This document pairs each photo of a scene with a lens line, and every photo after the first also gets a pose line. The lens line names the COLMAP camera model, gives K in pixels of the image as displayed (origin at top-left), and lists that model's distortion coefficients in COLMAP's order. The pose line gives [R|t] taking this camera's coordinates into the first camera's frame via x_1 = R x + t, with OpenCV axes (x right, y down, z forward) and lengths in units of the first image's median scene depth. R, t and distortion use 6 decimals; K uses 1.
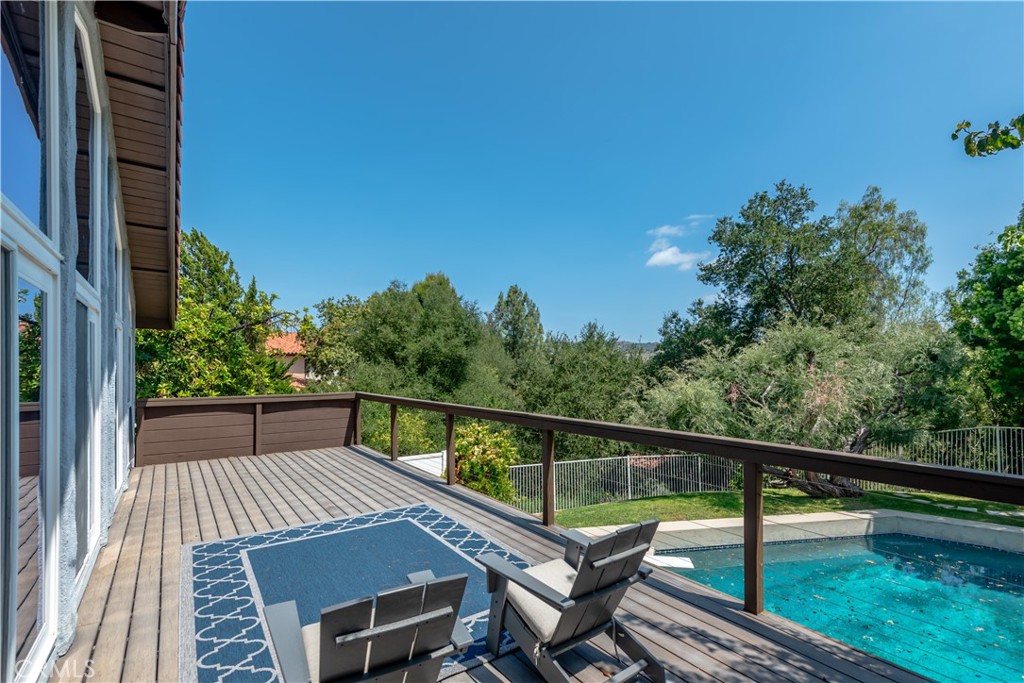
lens RADIAL K [[471.0, 0, 511.2], [0, 471.0, 364.5], [0, 0, 1]] dist [0.011974, -0.000224]
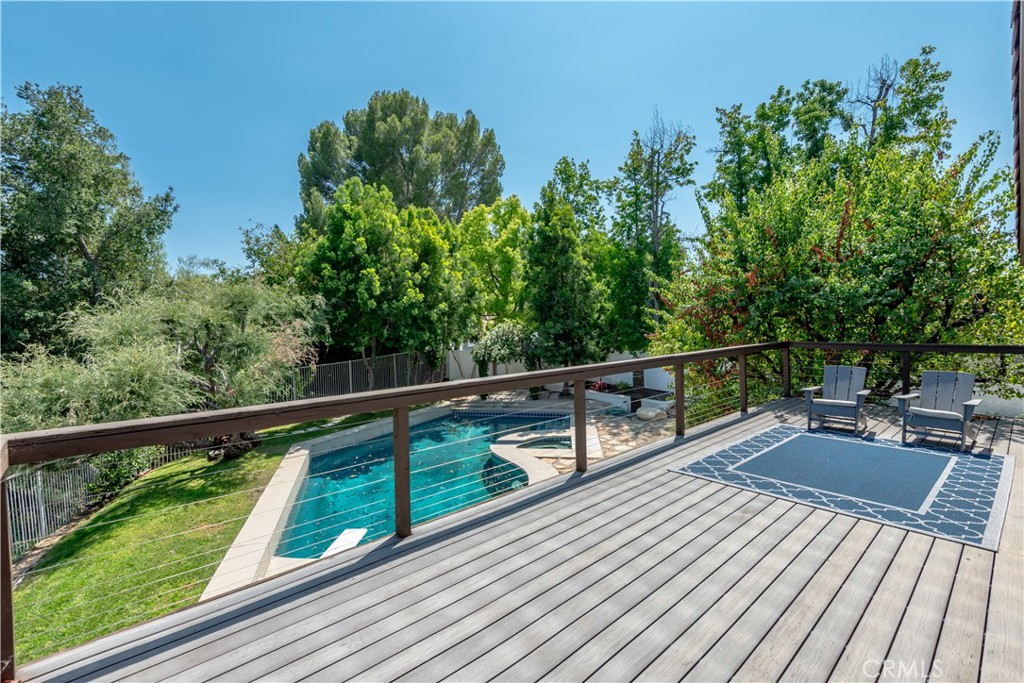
lens RADIAL K [[471.0, 0, 515.4], [0, 471.0, 348.4], [0, 0, 1]] dist [0.011974, -0.000224]
pose [[-0.127031, -0.054320, 0.990410, -1.066918], [0.009221, 0.998392, 0.055940, 0.014269], [-0.991856, 0.016239, -0.126326, 1.481853]]
